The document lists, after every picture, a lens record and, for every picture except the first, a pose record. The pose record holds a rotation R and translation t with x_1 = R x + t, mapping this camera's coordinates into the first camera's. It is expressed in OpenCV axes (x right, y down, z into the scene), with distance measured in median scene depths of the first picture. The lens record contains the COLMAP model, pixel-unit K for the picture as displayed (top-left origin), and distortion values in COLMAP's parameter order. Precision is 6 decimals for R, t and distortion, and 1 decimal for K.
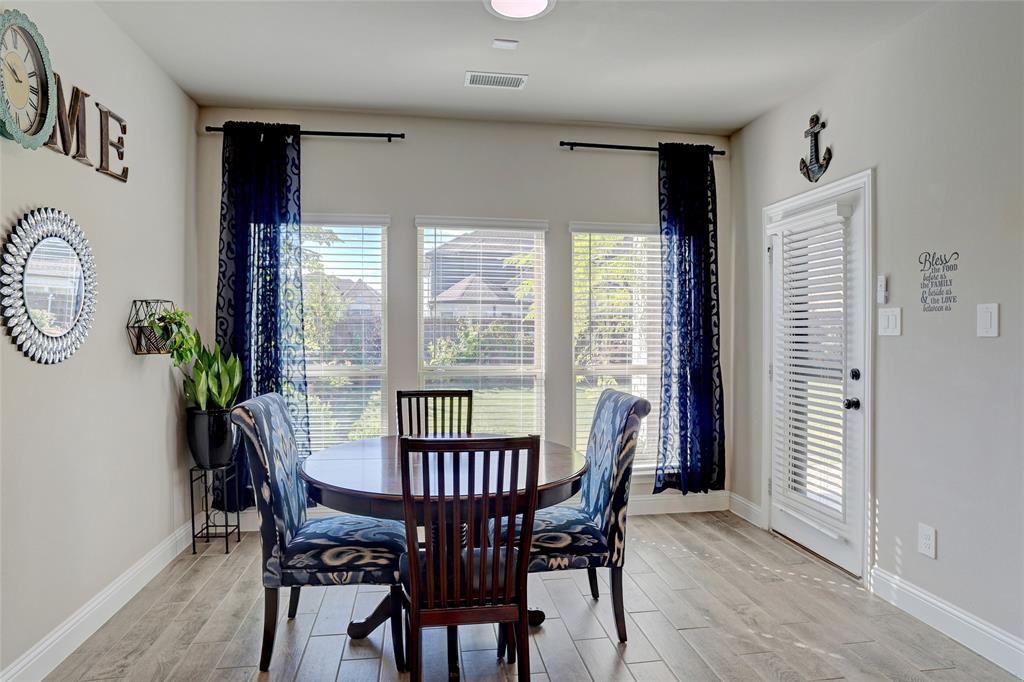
lens RADIAL K [[580.3, 0, 509.8], [0, 580.3, 338.1], [0, 0, 1]] dist [-0.040886, 0.019412]
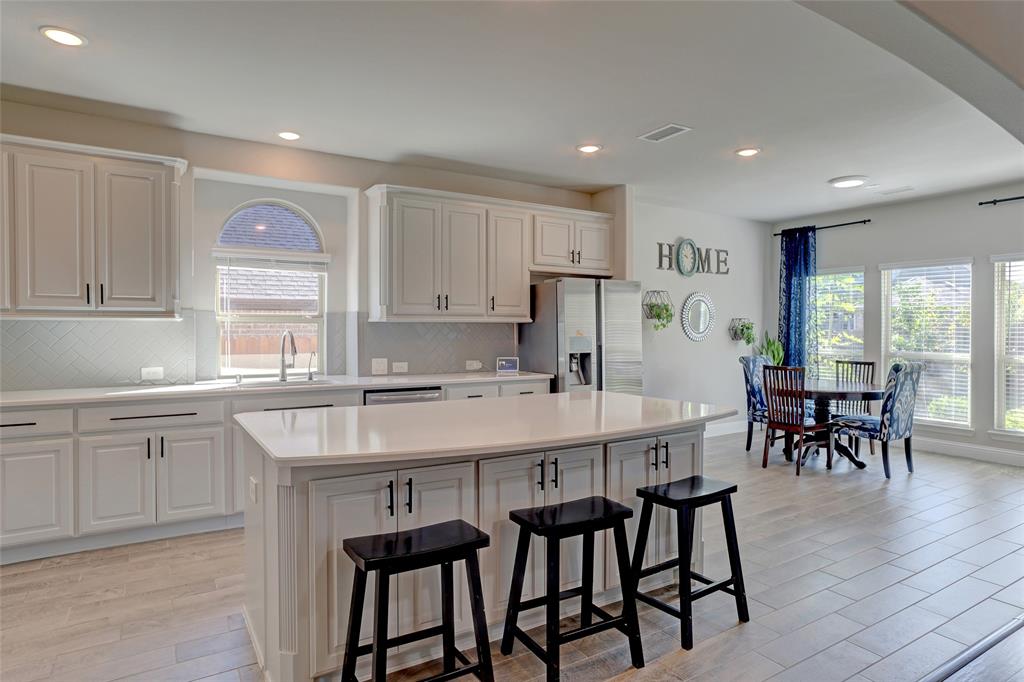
lens RADIAL K [[580.3, 0, 489.1], [0, 580.3, 344.0], [0, 0, 1]] dist [-0.040886, 0.019412]
pose [[0.364450, 0.022982, -0.930939, 1.217362], [-0.009857, 0.999735, 0.020821, 0.004193], [0.931171, 0.001588, 0.364580, -0.859145]]
